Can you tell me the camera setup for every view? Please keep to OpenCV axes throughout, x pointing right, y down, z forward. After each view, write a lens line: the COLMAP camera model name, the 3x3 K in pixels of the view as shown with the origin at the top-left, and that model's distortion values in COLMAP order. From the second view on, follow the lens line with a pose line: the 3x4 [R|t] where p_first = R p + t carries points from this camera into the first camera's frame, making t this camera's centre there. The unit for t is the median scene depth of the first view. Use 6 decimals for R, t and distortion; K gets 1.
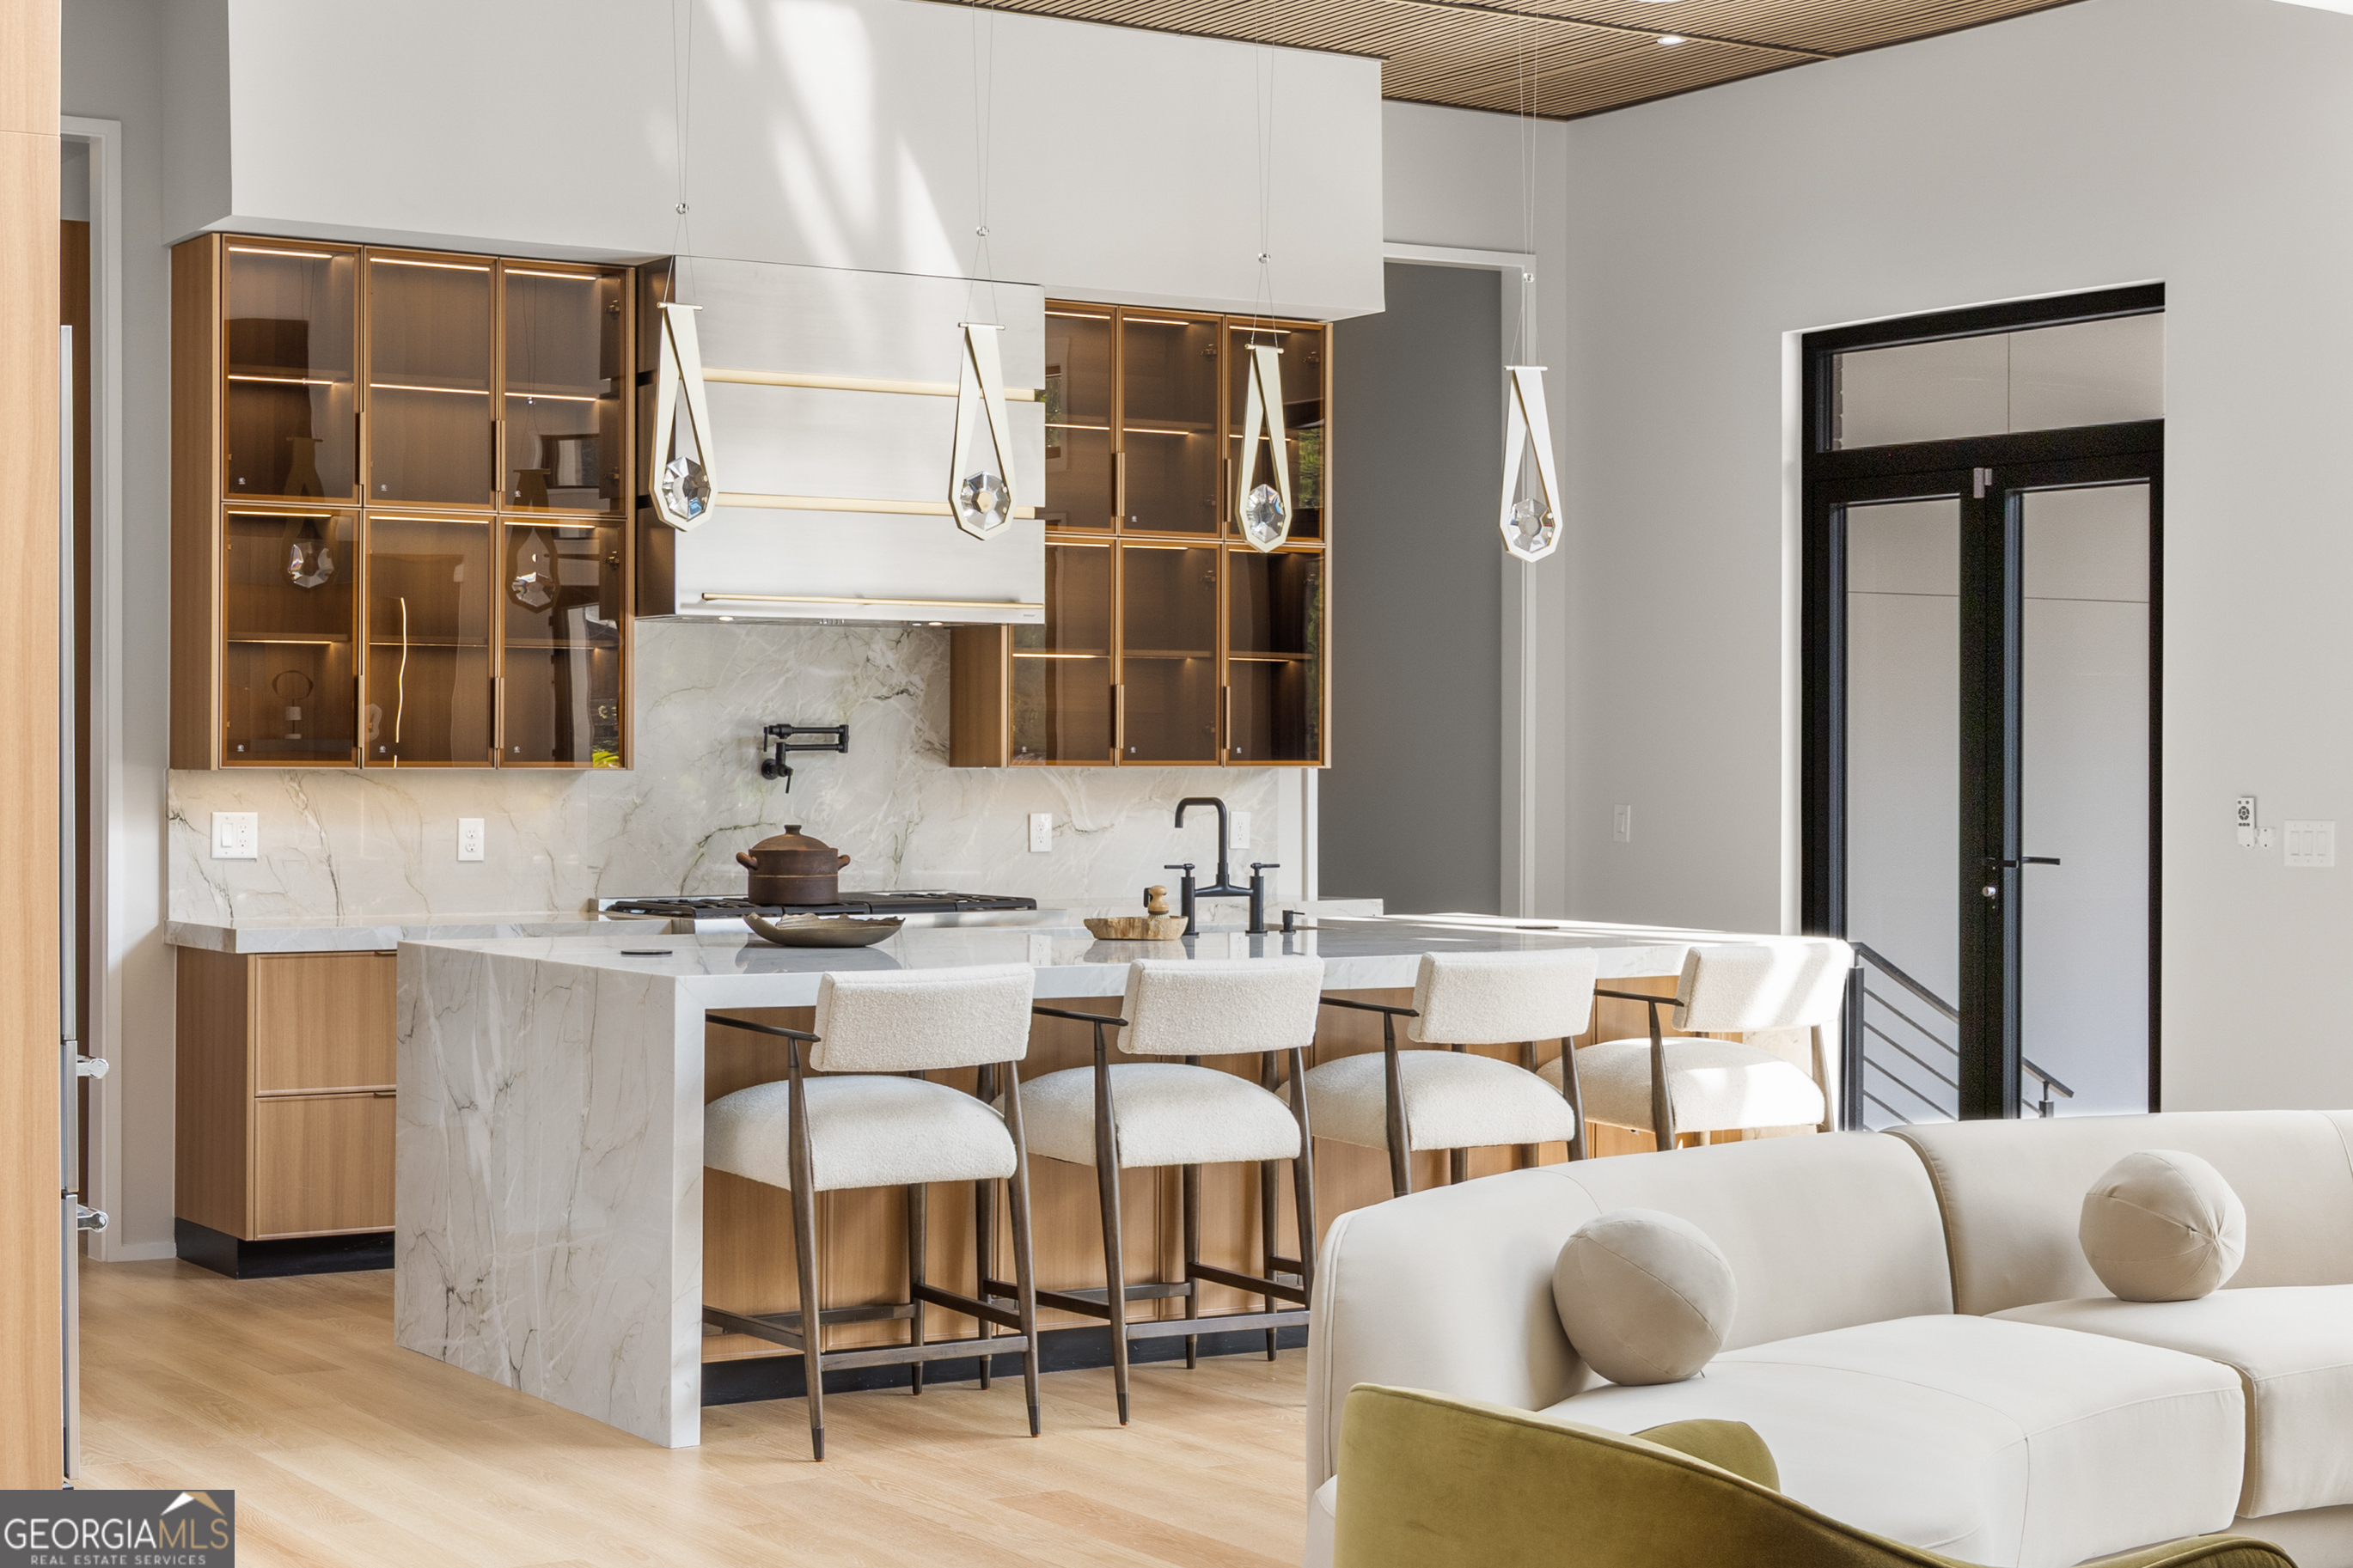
lens RADIAL K [[3623.5, 0, 1164.4], [0, 3623.5, 771.6], [0, 0, 1]] dist [-0.006756, 0.000000]
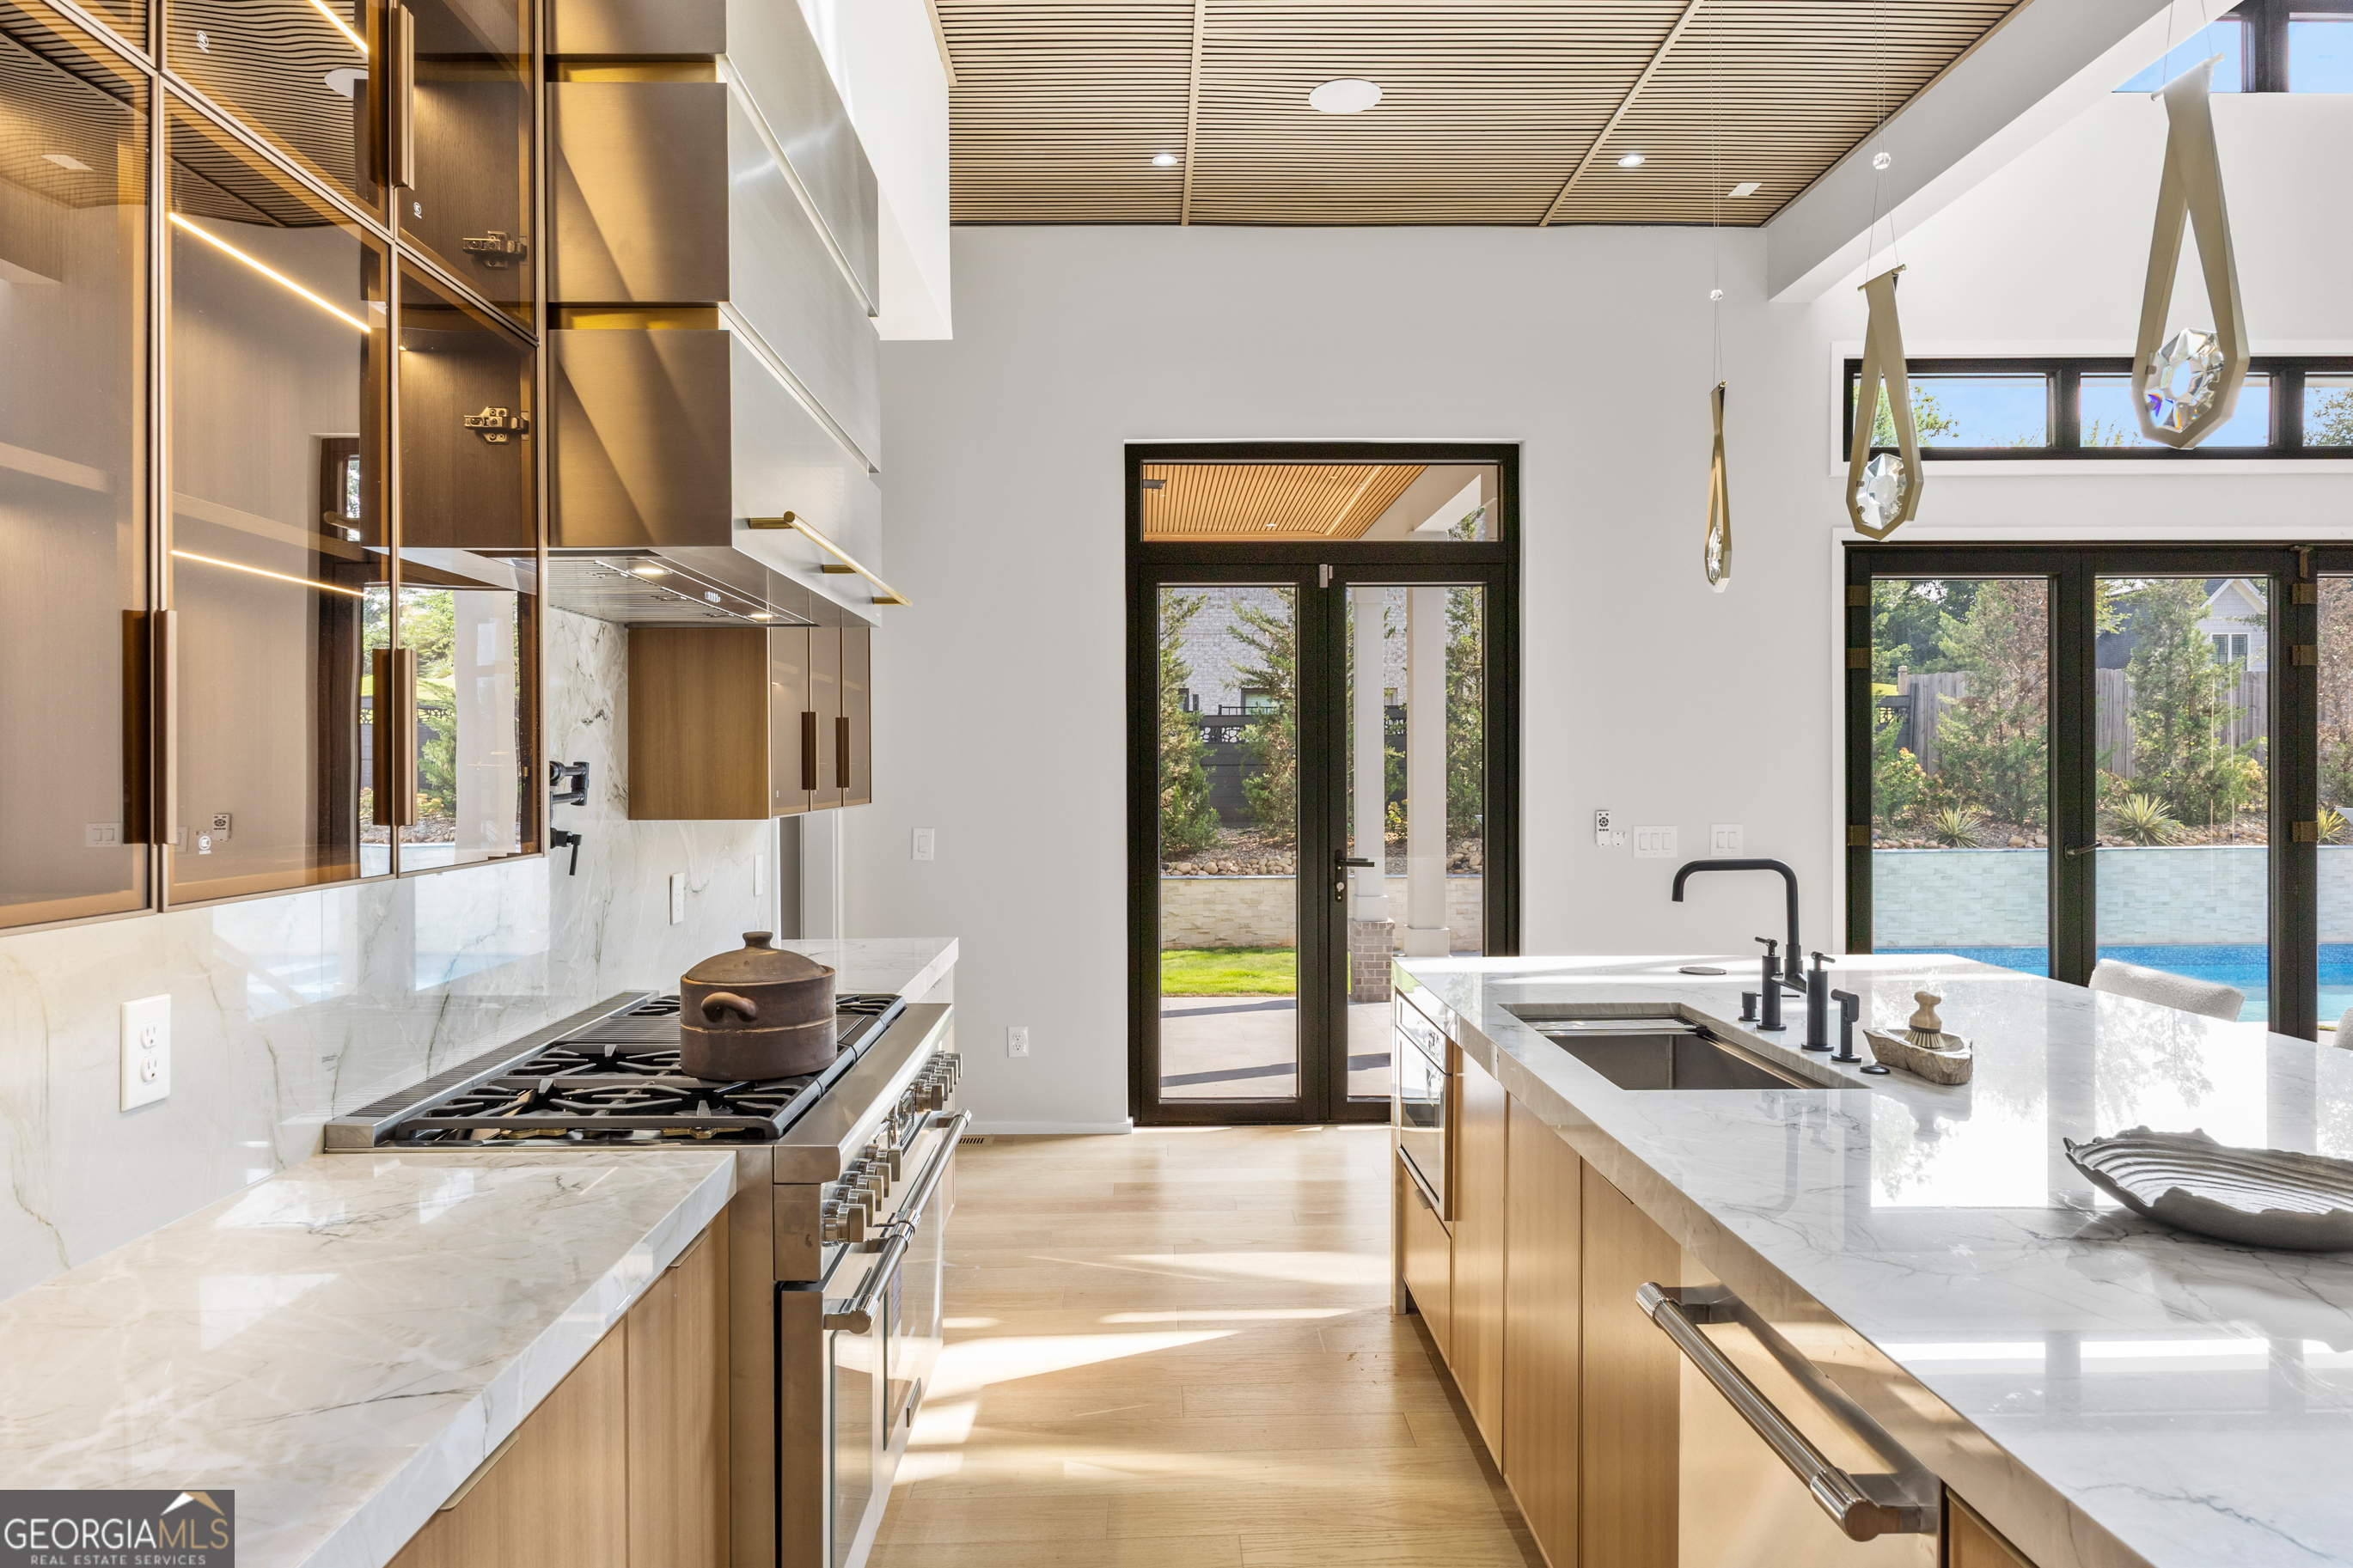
lens RADIAL K [[1459.8, 0, 1186.9], [0, 1459.8, 769.1], [0, 0, 1]] dist [-0.005619, 0.007130]
pose [[0.514867, -0.006798, 0.857243, -0.282978], [0.011371, 0.999935, 0.001100, -0.011982], [-0.857195, 0.009182, 0.514911, 0.853950]]
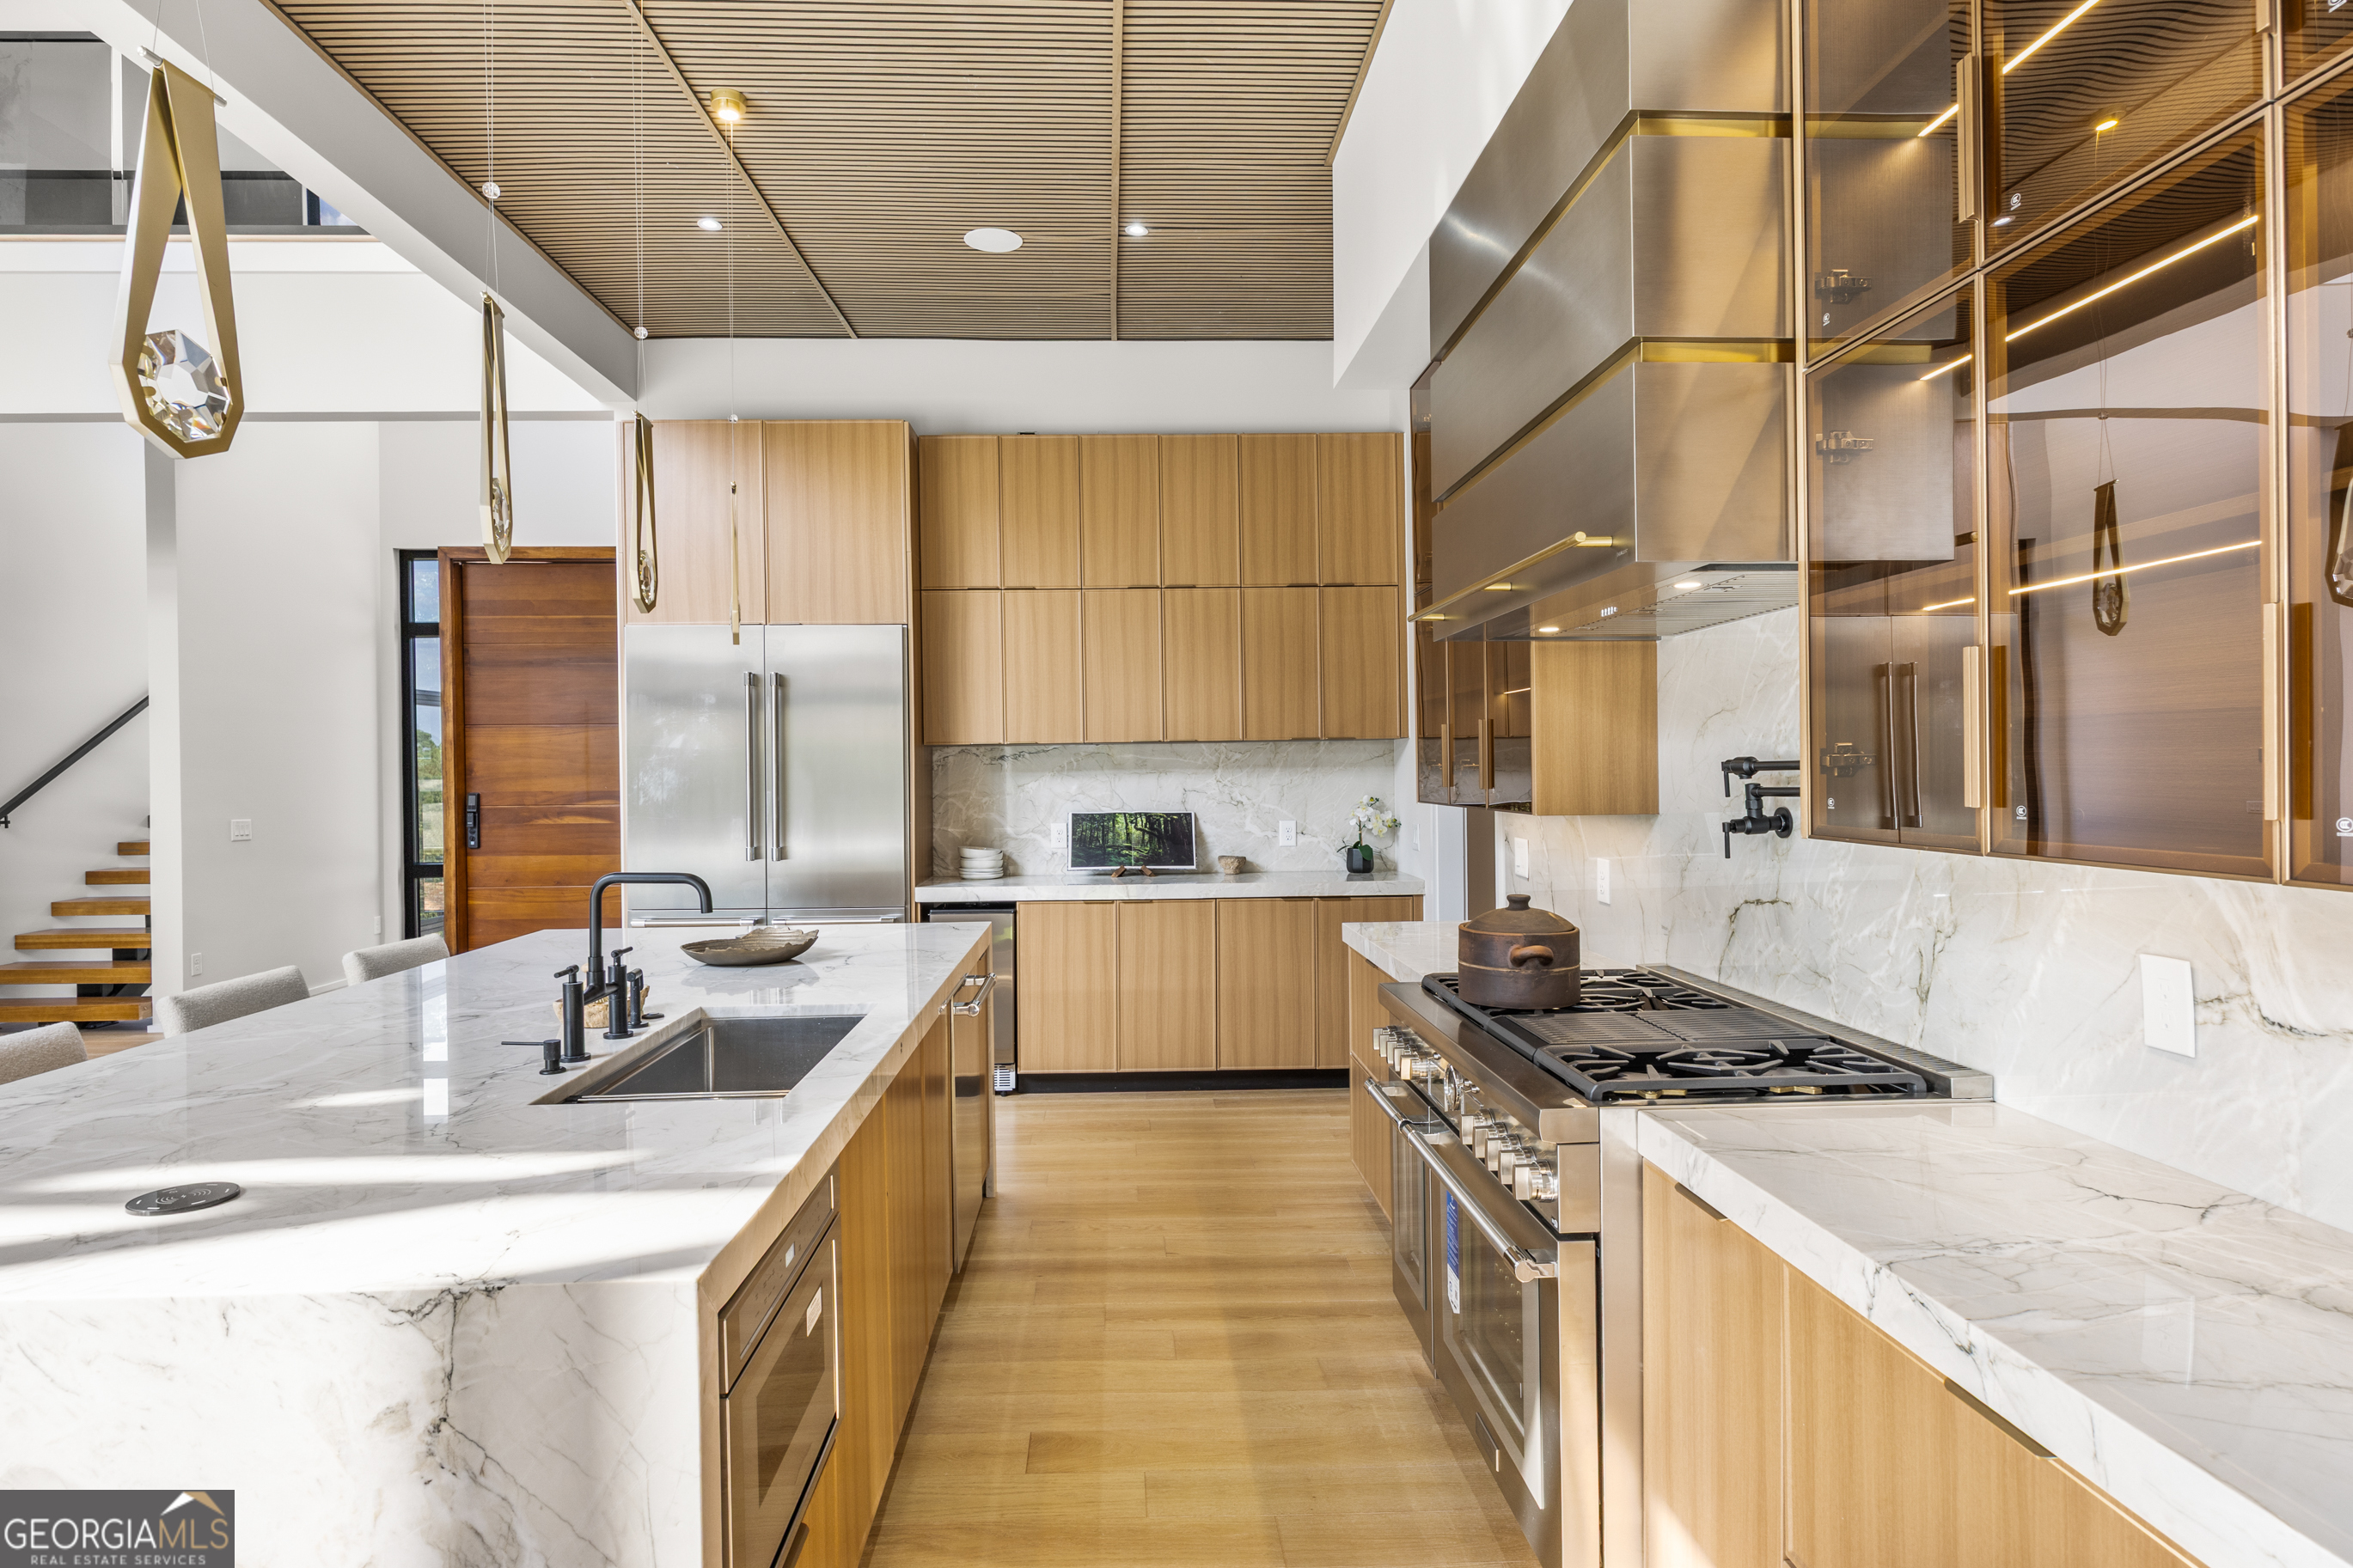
lens RADIAL K [[1266.0, 0, 1172.2], [0, 1266.0, 778.9], [0, 0, 1]] dist [-0.010072, 0.005864]
pose [[-0.499796, 0.009090, -0.866095, 0.169735], [0.007599, 0.999952, 0.006110, -0.012349], [0.866110, -0.003527, -0.499842, 1.118318]]
